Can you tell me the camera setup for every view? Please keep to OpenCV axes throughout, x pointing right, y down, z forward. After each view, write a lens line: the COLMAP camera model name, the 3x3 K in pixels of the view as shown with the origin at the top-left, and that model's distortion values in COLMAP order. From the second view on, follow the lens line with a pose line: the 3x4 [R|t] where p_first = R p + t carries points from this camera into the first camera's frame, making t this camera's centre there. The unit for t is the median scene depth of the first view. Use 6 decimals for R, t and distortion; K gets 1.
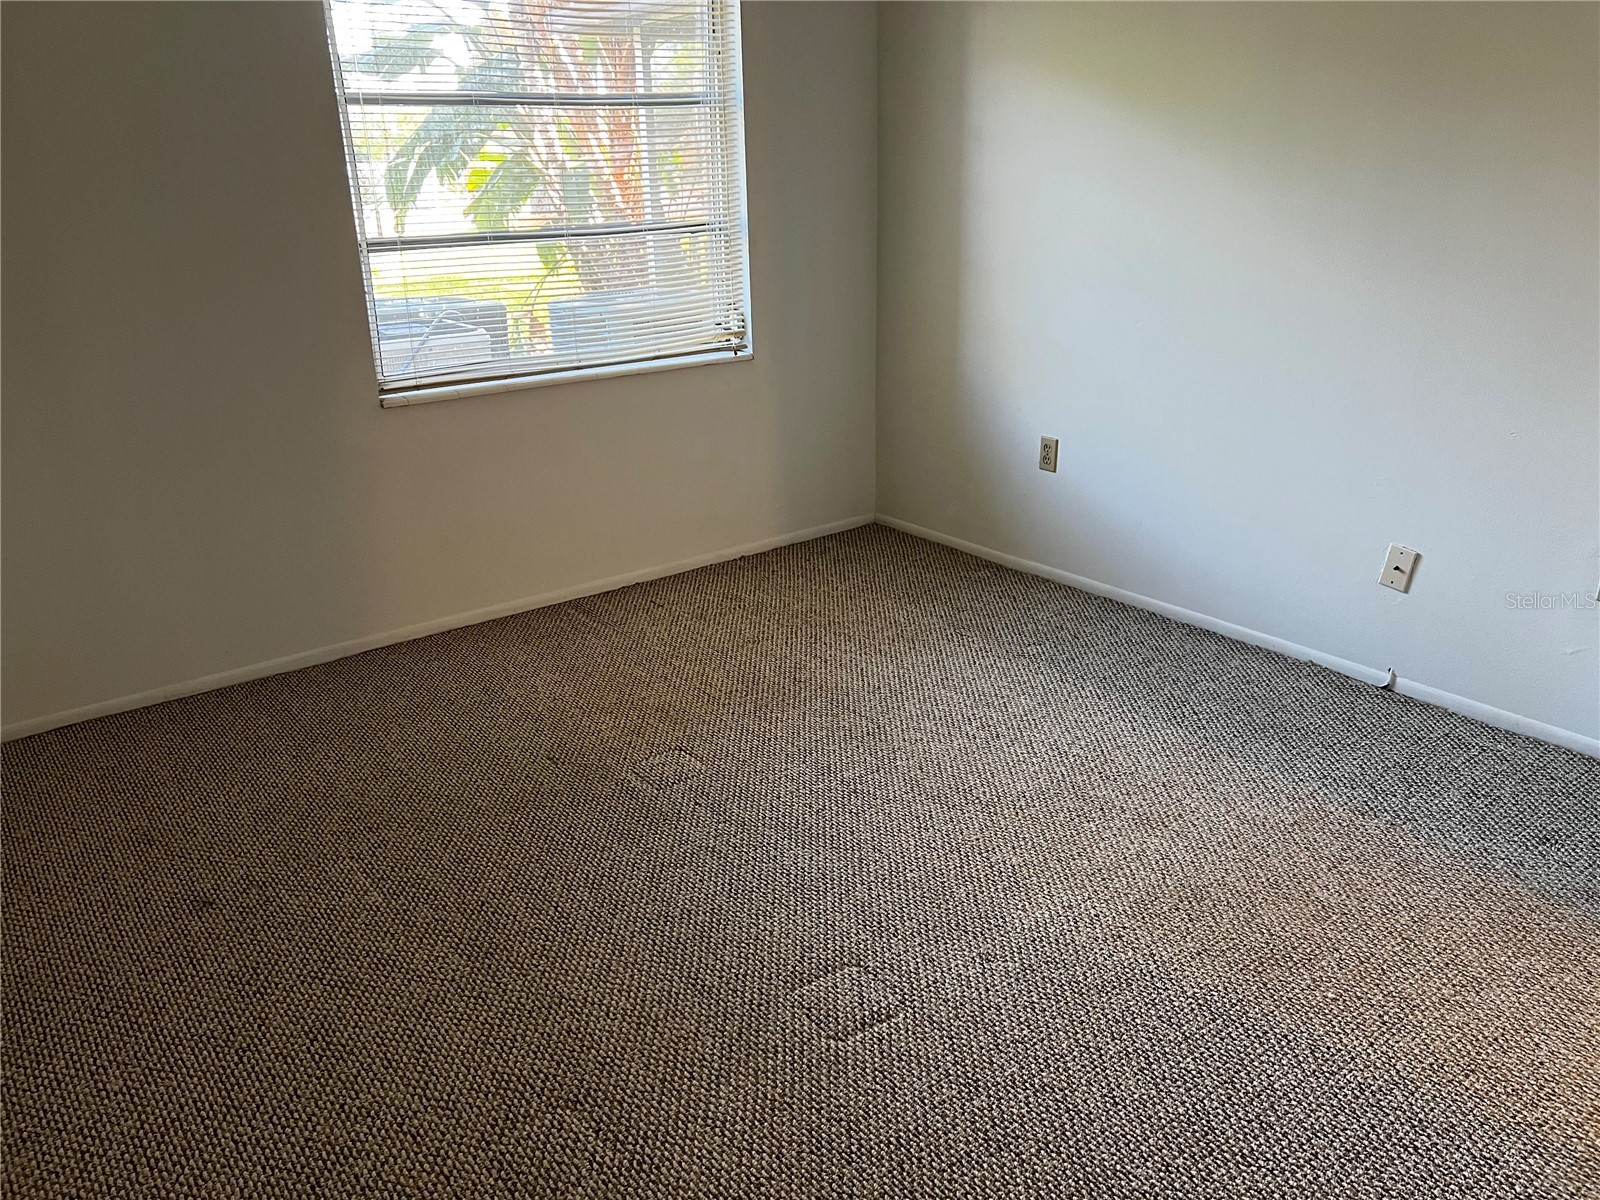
lens RADIAL K [[1212.0, 0, 794.8], [0, 1212.0, 607.6], [0, 0, 1]] dist [0.087924, -0.092931]
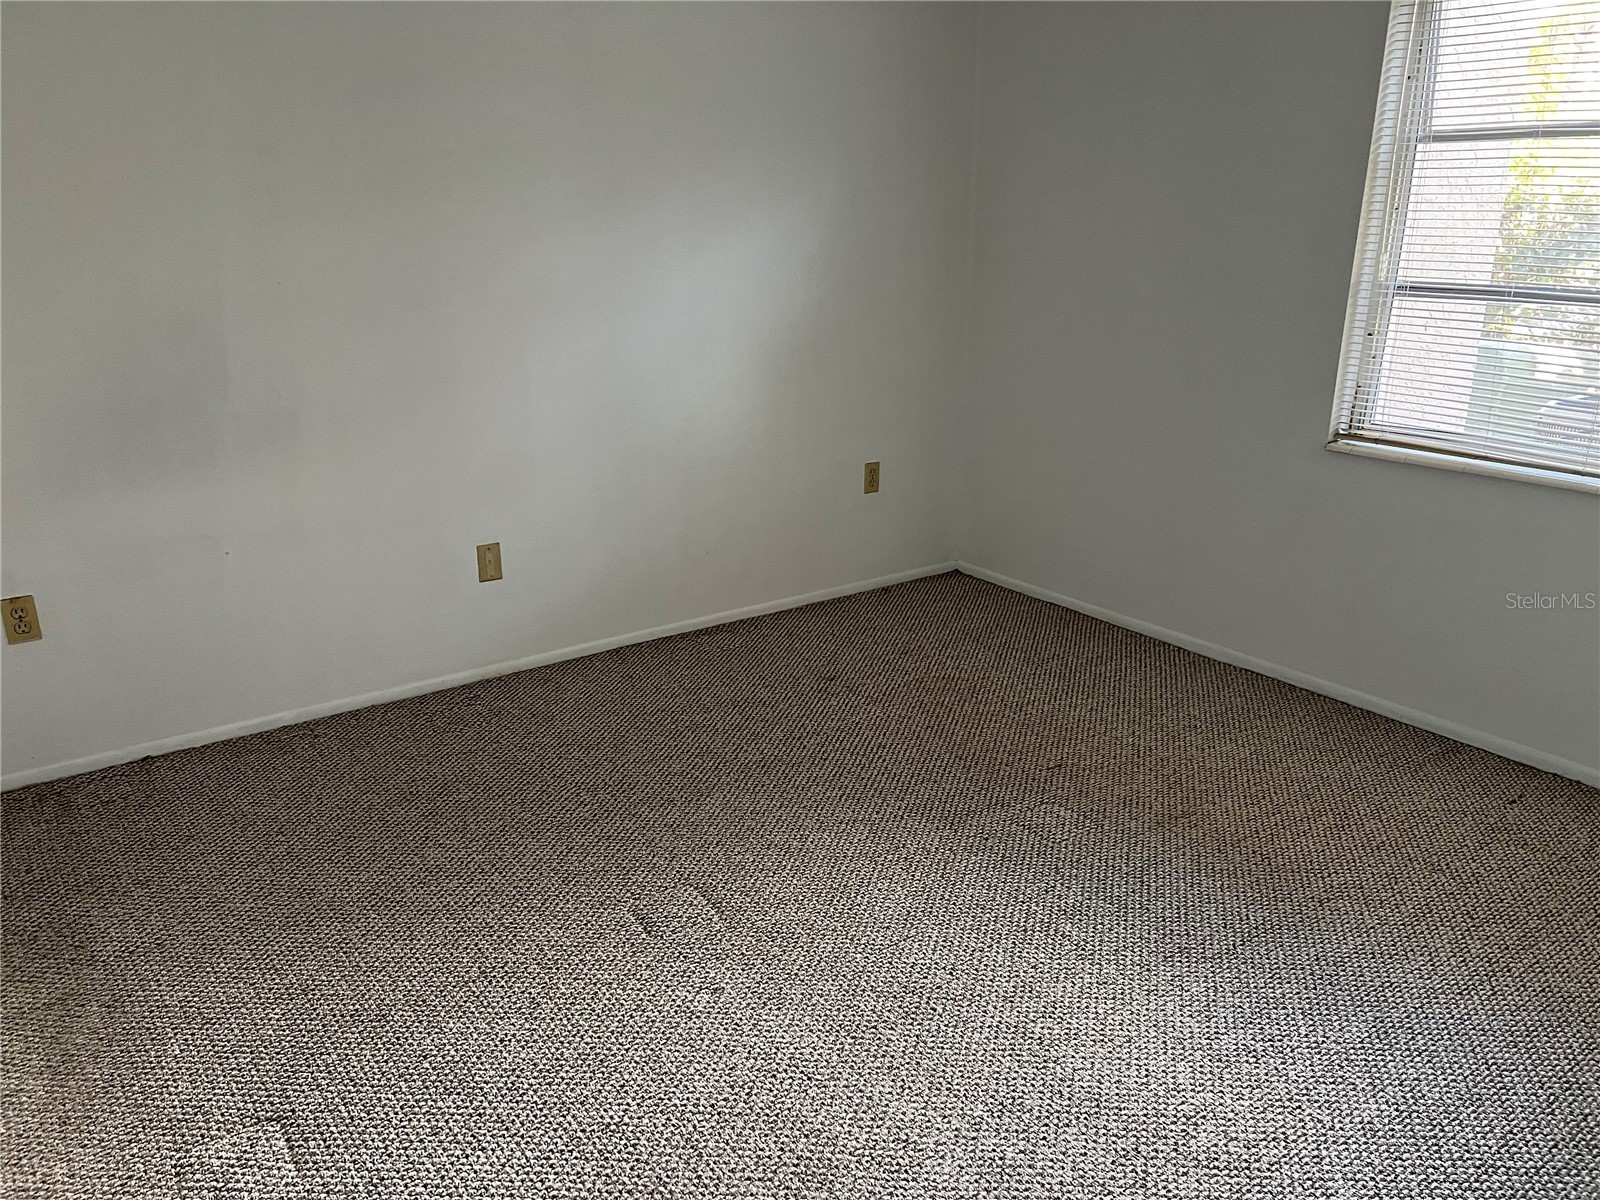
lens RADIAL K [[1212.0, 0, 794.8], [0, 1212.0, 607.6], [0, 0, 1]] dist [0.087924, -0.092931]
pose [[-0.019838, 0.338945, -0.940597, 0.627139], [-0.368545, 0.872054, 0.322018, -0.207631], [0.929398, 0.353041, 0.107617, 0.534175]]
